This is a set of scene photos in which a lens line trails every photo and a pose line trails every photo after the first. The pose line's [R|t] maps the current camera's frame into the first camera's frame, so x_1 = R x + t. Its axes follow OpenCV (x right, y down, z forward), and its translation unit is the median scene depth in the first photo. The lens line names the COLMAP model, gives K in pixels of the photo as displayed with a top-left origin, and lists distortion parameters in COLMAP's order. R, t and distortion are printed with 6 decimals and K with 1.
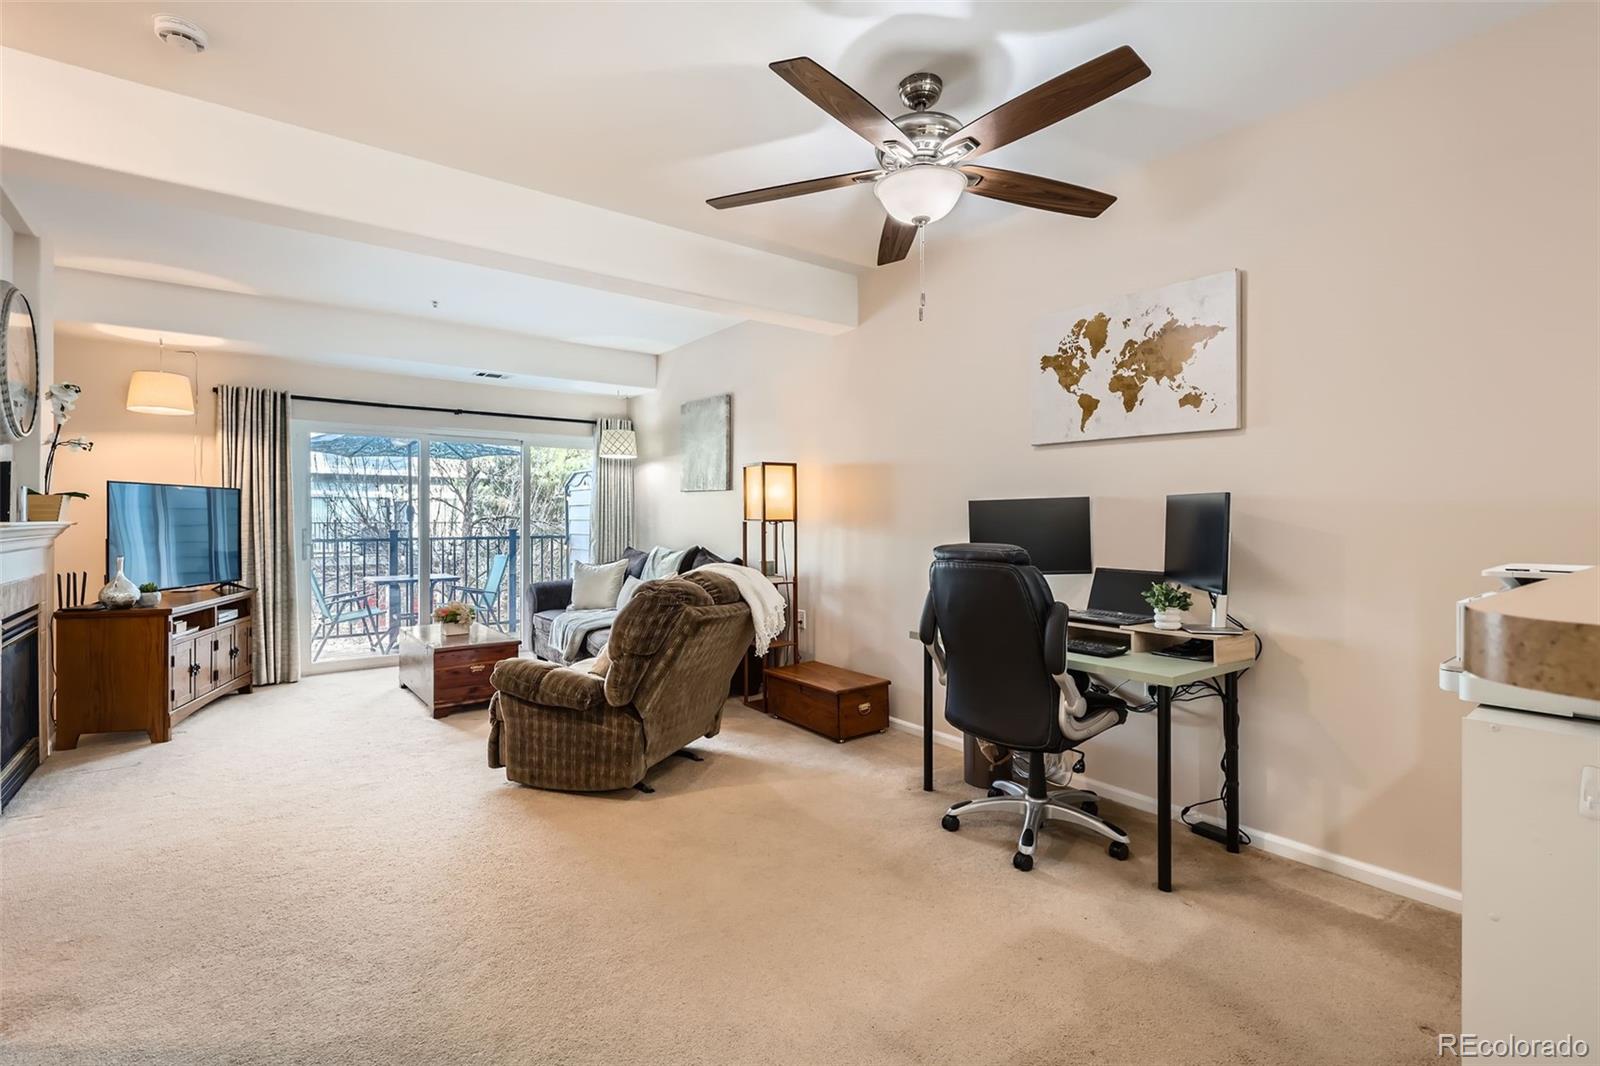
lens RADIAL K [[735.5, 0, 805.3], [0, 735.5, 520.9], [0, 0, 1]] dist [0.005313, -0.001266]
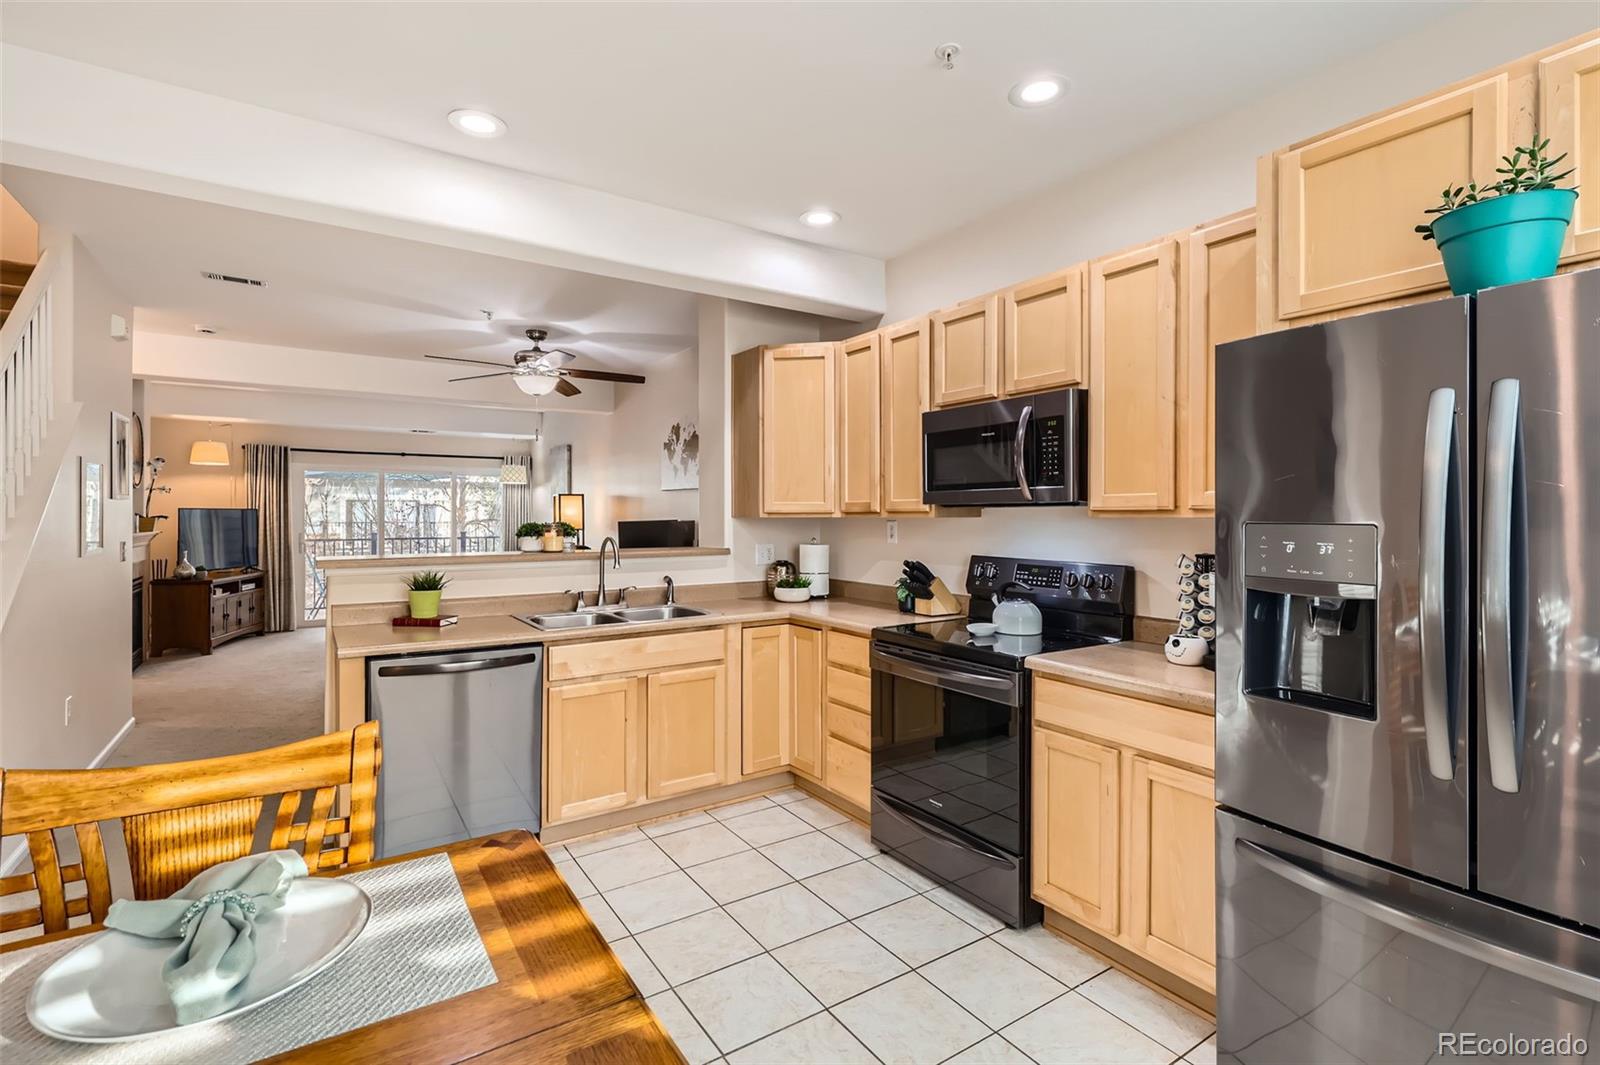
lens RADIAL K [[747.2, 0, 805.4], [0, 747.2, 516.2], [0, 0, 1]] dist [0.008698, -0.000312]
pose [[0.997756, 0.000523, -0.066948, 0.578155], [-0.000662, 0.999998, -0.002054, -0.026954], [0.066947, 0.002094, 0.997754, -0.597284]]
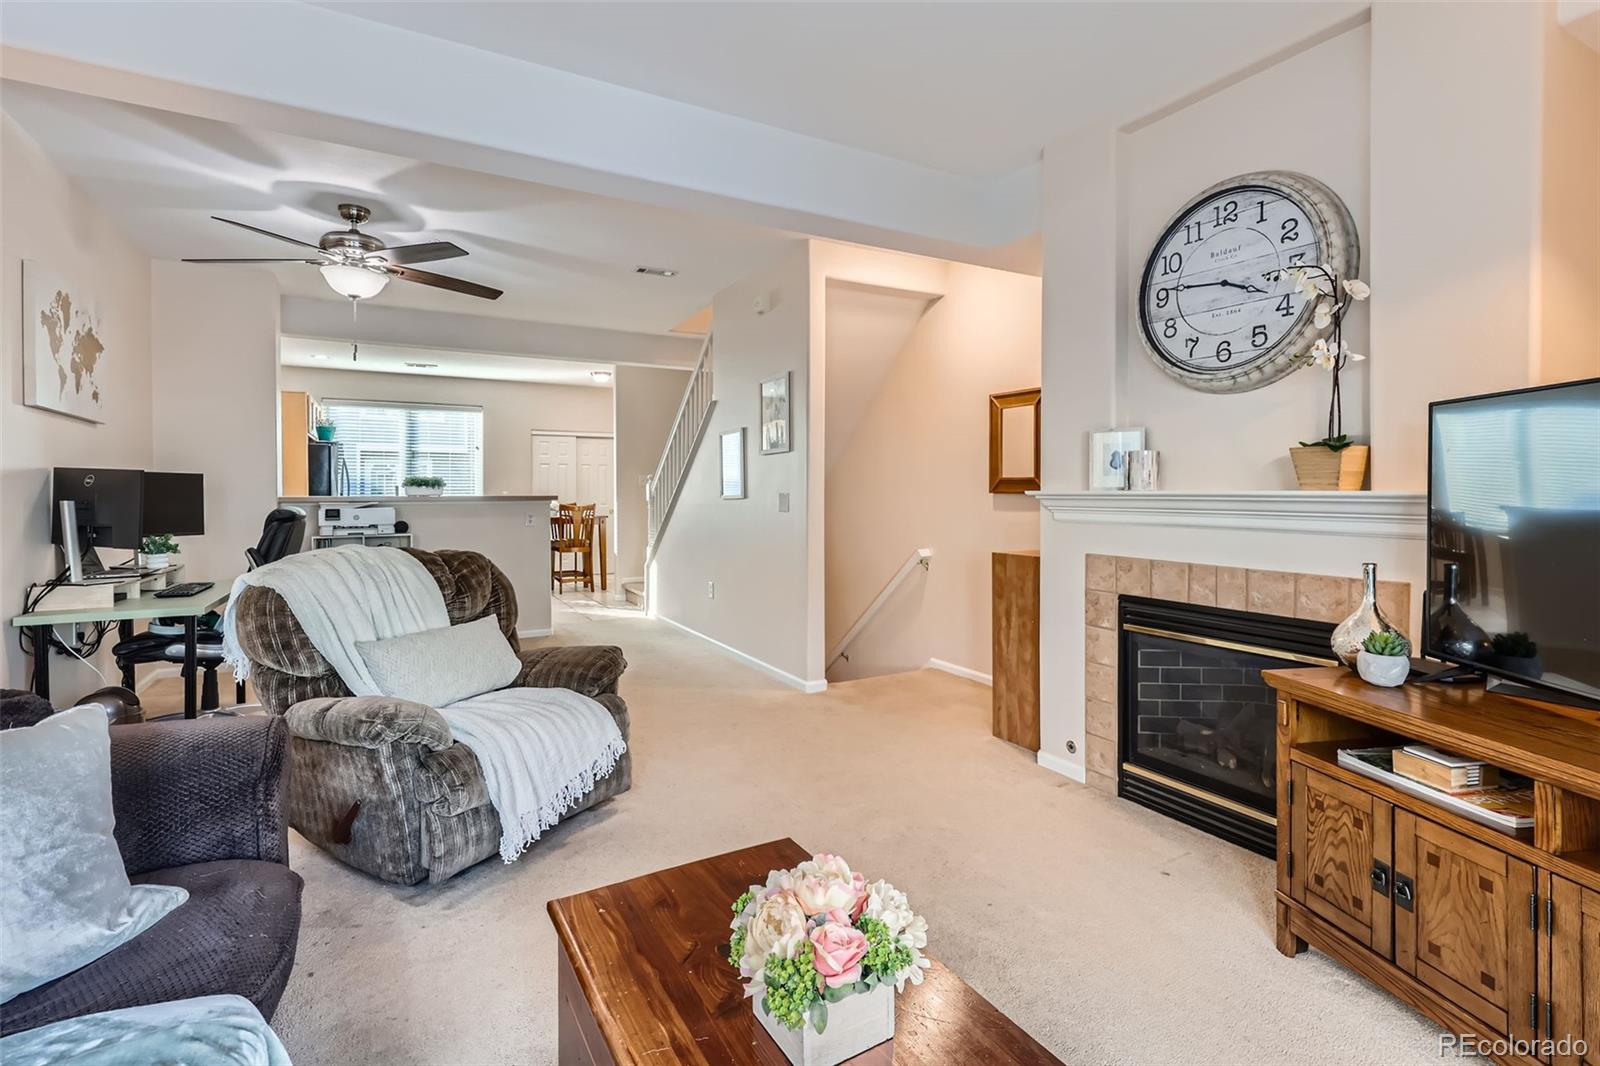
lens RADIAL K [[742.1, 0, 804.3], [0, 742.1, 493.6], [0, 0, 1]] dist [0.001094, -0.000255]
pose [[-0.988789, 0.001082, 0.149315, -0.538115], [0.001842, 0.999986, 0.004956, -0.000399], [-0.149308, 0.005176, -0.988777, 1.282256]]
